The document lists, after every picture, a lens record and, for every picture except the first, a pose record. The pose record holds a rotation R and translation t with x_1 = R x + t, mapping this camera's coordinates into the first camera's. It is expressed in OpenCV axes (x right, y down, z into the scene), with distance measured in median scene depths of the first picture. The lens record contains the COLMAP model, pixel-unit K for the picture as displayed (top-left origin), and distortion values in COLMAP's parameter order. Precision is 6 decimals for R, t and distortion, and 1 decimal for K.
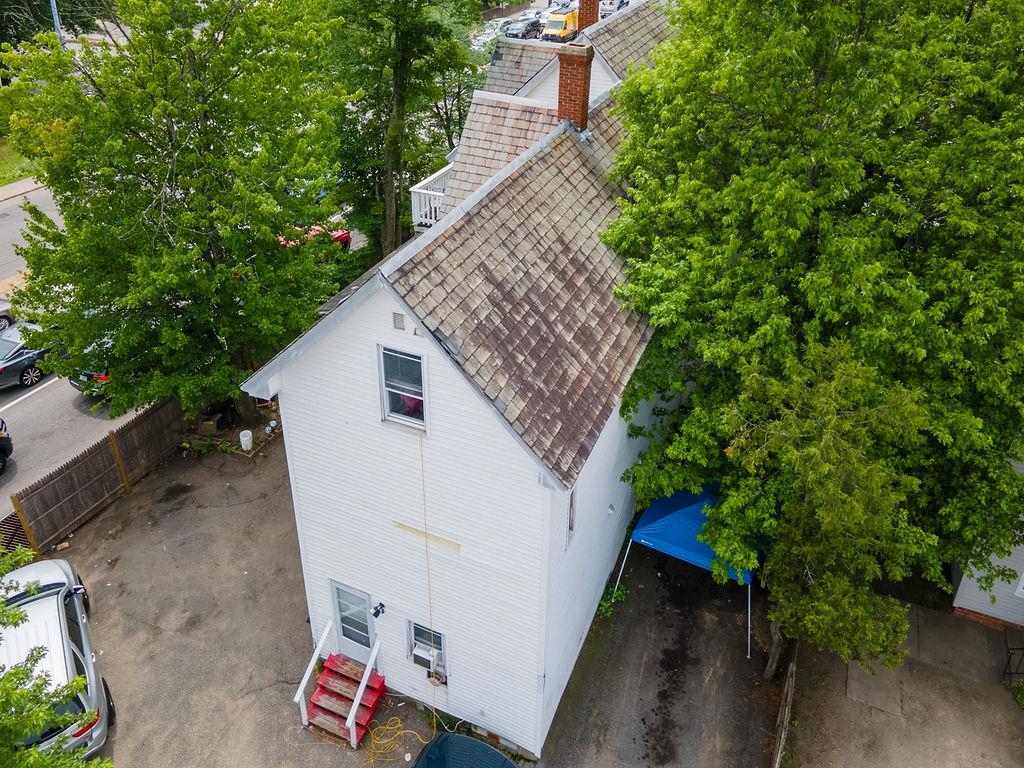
lens RADIAL K [[636.5, 0, 475.1], [0, 636.5, 303.4], [0, 0, 1]] dist [0.037239, -0.000952]
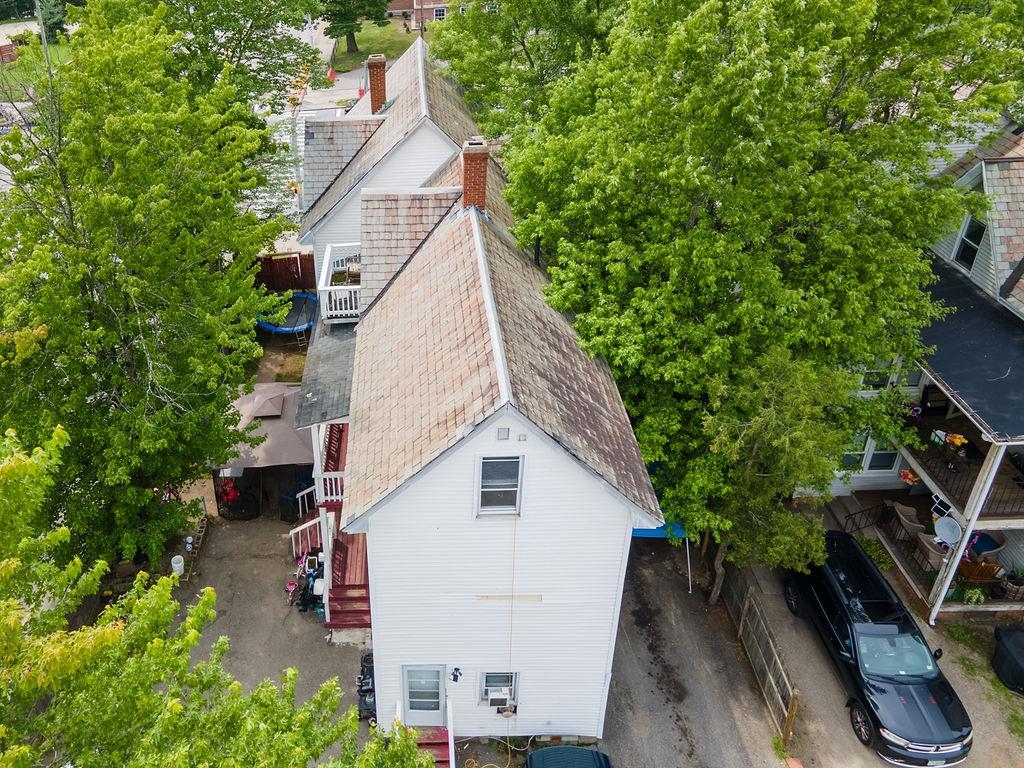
lens RADIAL K [[646.4, 0, 306.1], [0, 646.4, 314.0], [0, 0, 1]] dist [0.036868, -0.002984]
pose [[0.932118, -0.254141, 0.258008, -0.574334], [0.251651, 0.966853, 0.043210, -0.265501], [-0.260438, 0.024652, 0.965176, -0.051602]]
